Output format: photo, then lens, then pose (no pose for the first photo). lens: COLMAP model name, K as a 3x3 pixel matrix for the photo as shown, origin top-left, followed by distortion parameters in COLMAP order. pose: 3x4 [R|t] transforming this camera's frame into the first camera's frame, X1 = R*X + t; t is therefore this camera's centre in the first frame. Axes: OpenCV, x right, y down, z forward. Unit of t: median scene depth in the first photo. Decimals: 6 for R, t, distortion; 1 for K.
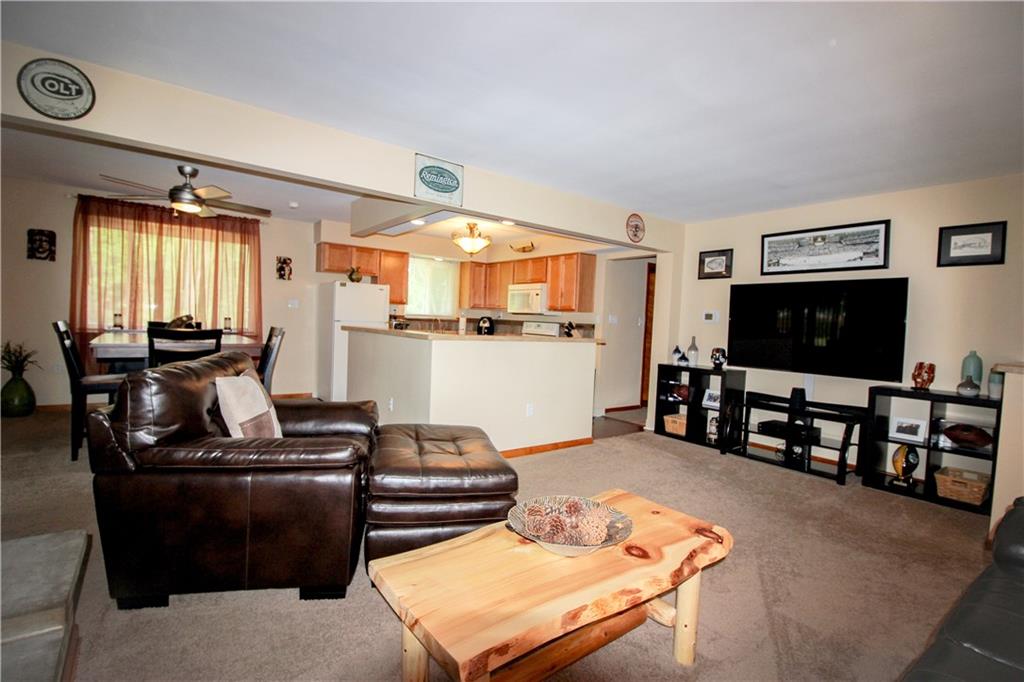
lens RADIAL K [[473.7, 0, 512.0], [0, 473.7, 341.0], [0, 0, 1]] dist [0.002115, -0.012042]
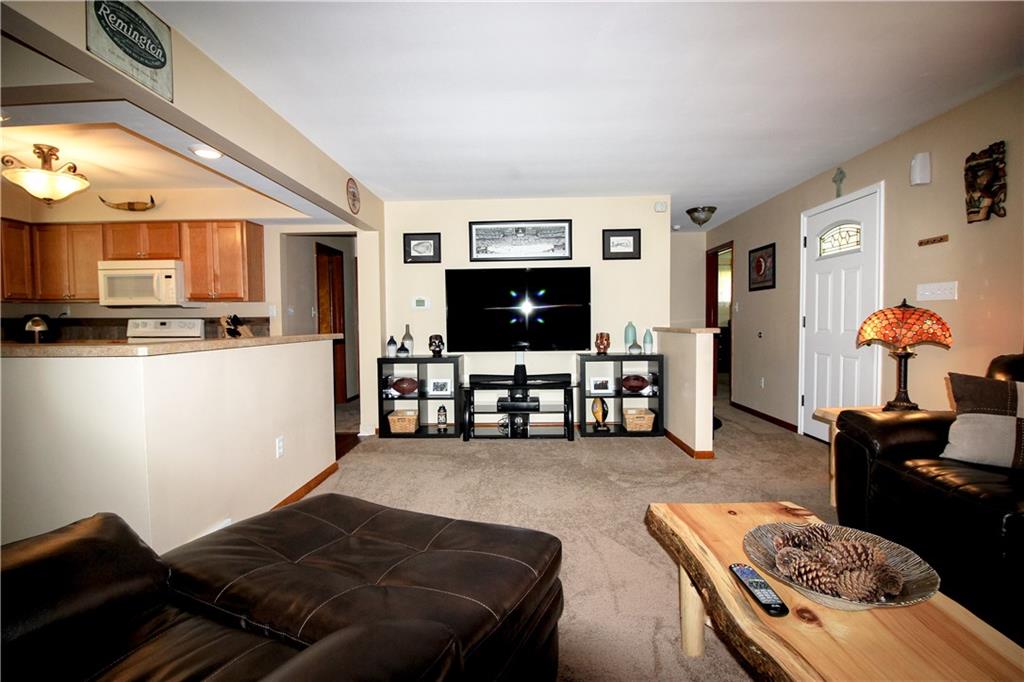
lens RADIAL K [[473.7, 0, 512.0], [0, 473.7, 341.0], [0, 0, 1]] dist [0.002115, -0.012042]
pose [[0.624433, -0.082752, 0.776682, -0.235058], [0.068672, 0.996338, 0.050946, -0.012283], [-0.778054, 0.021524, 0.627829, 0.288826]]
